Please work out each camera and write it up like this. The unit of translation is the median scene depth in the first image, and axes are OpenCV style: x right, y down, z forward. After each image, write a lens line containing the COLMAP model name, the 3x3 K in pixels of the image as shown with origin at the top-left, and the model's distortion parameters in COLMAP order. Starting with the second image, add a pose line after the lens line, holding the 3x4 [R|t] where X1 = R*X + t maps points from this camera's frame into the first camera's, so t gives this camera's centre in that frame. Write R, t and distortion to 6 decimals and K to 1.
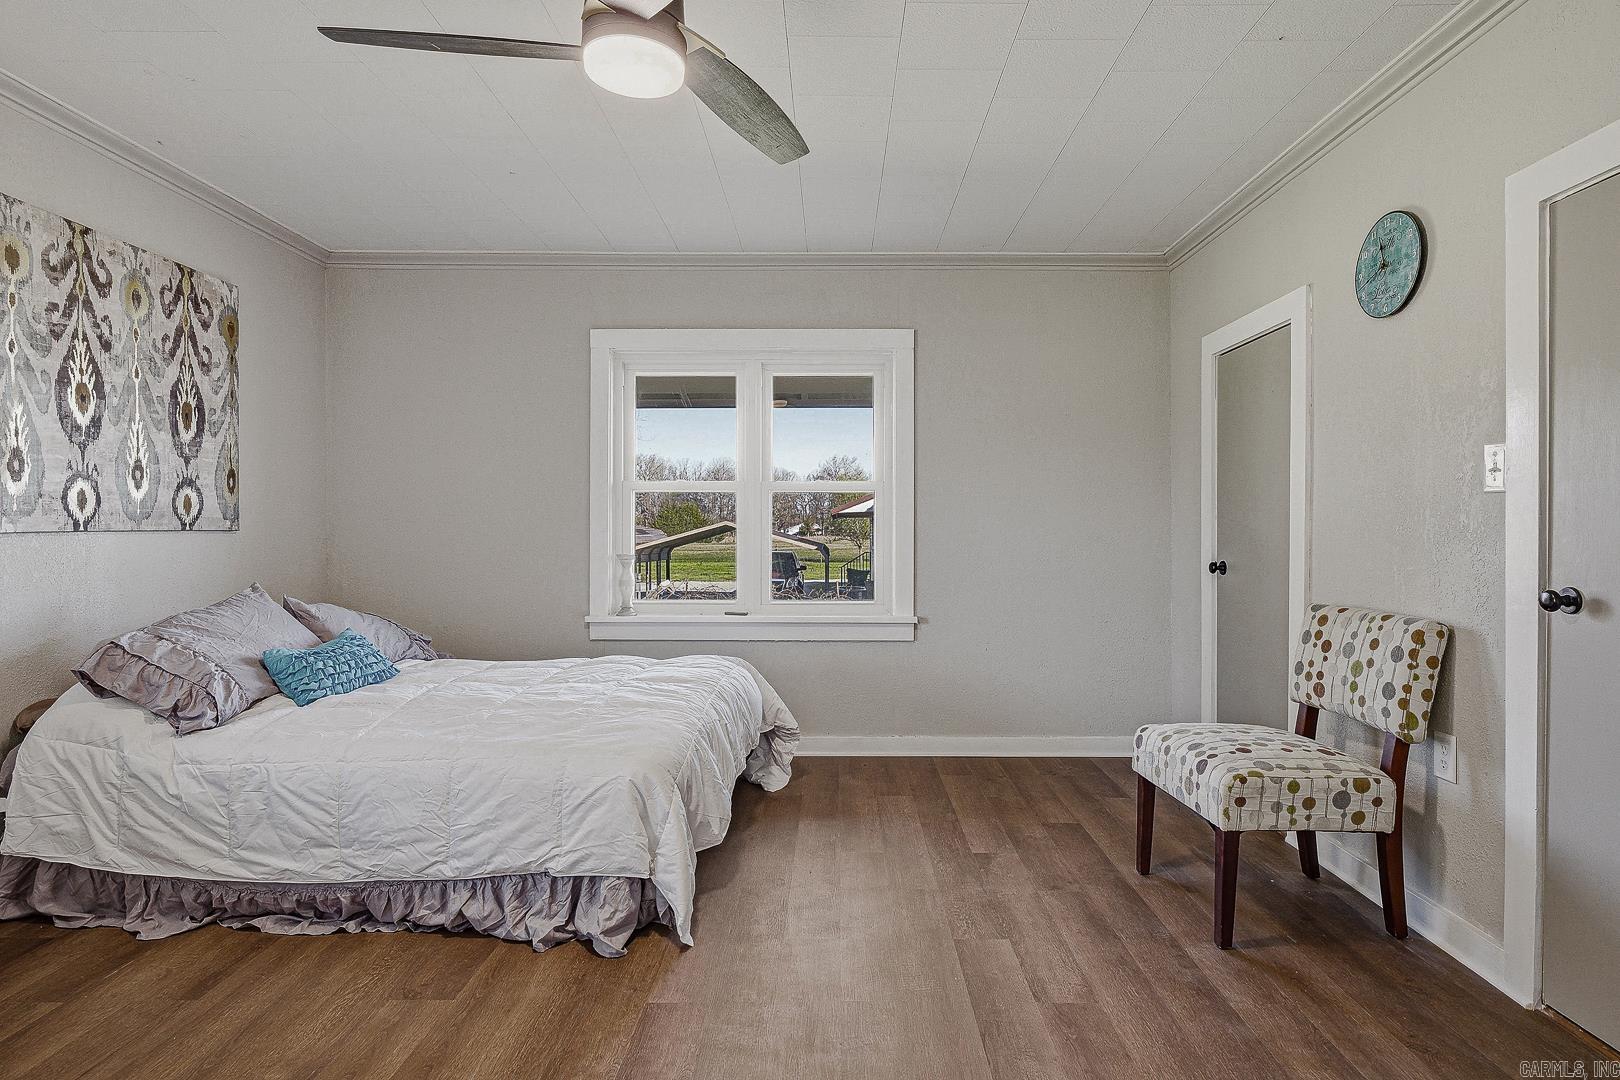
lens RADIAL K [[854.0, 0, 814.5], [0, 854.0, 535.5], [0, 0, 1]] dist [-0.006998, 0.002150]
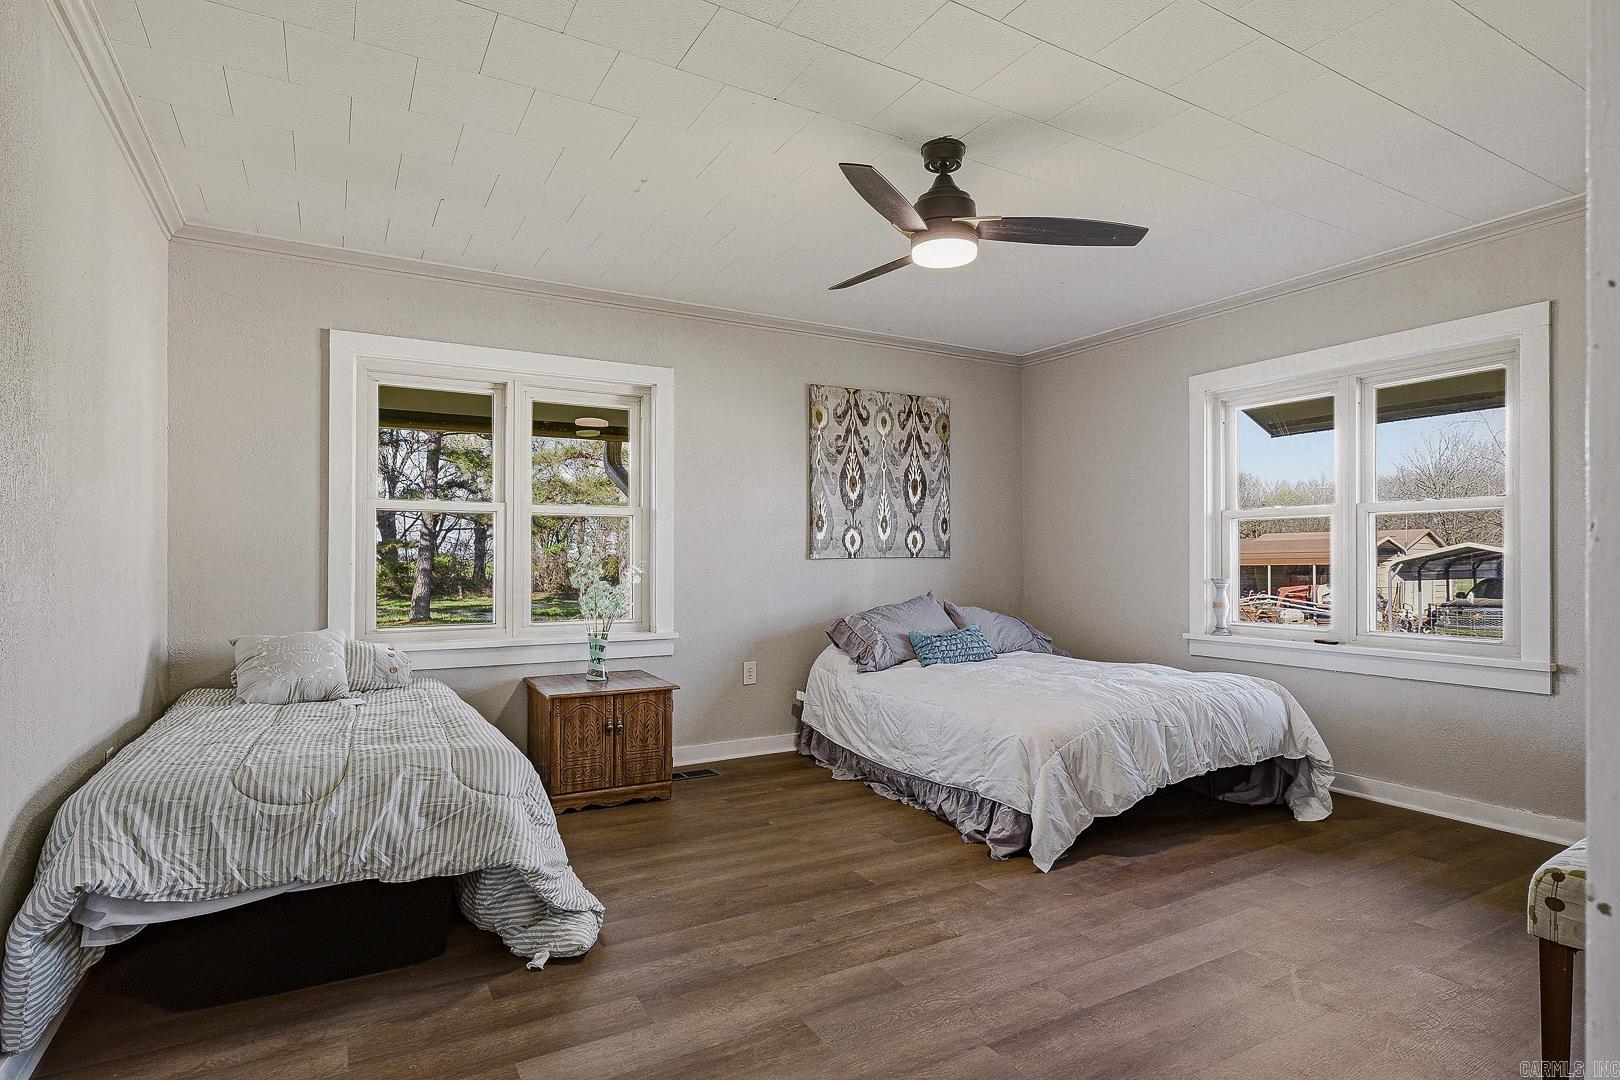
lens RADIAL K [[854.0, 0, 819.2], [0, 854.0, 548.3], [0, 0, 1]] dist [-0.006998, 0.002150]
pose [[0.503481, -0.011387, -0.863931, 0.661926], [-0.001115, 0.999904, -0.013828, -0.000707], [0.864006, 0.007925, 0.503419, 0.024799]]
